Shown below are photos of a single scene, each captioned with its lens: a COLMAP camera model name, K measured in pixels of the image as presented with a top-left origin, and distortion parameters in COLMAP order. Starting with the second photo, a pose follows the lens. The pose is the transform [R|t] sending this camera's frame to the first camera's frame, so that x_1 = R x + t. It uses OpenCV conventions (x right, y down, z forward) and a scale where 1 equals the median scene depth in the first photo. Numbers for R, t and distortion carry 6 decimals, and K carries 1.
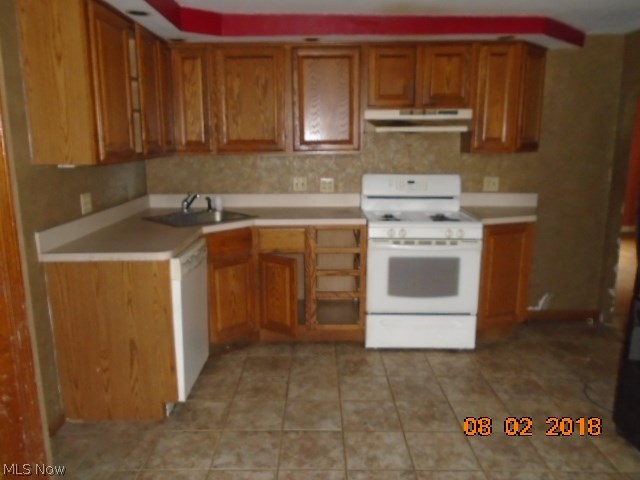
lens RADIAL K [[496.0, 0, 319.7], [0, 496.0, 239.2], [0, 0, 1]] dist [-0.001739, 0.000229]
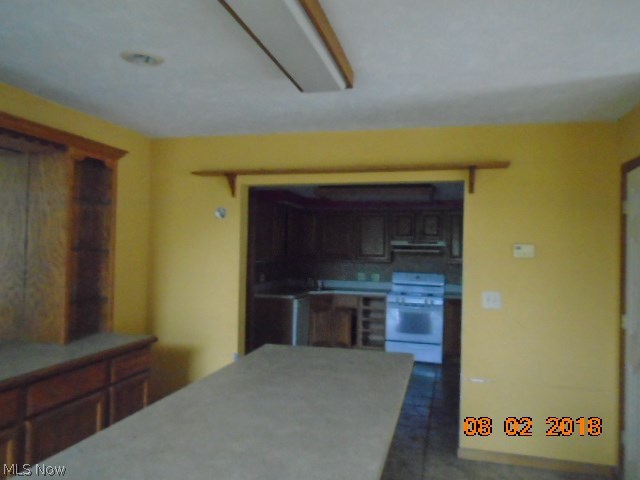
lens RADIAL K [[496.0, 0, 319.8], [0, 496.0, 240.1], [0, 0, 1]] dist [-0.001739, 0.000229]
pose [[0.965640, 0.019873, -0.259123, 0.336400], [-0.076243, 0.974861, -0.209362, 0.187683], [0.248448, 0.221924, 0.942880, -1.003515]]
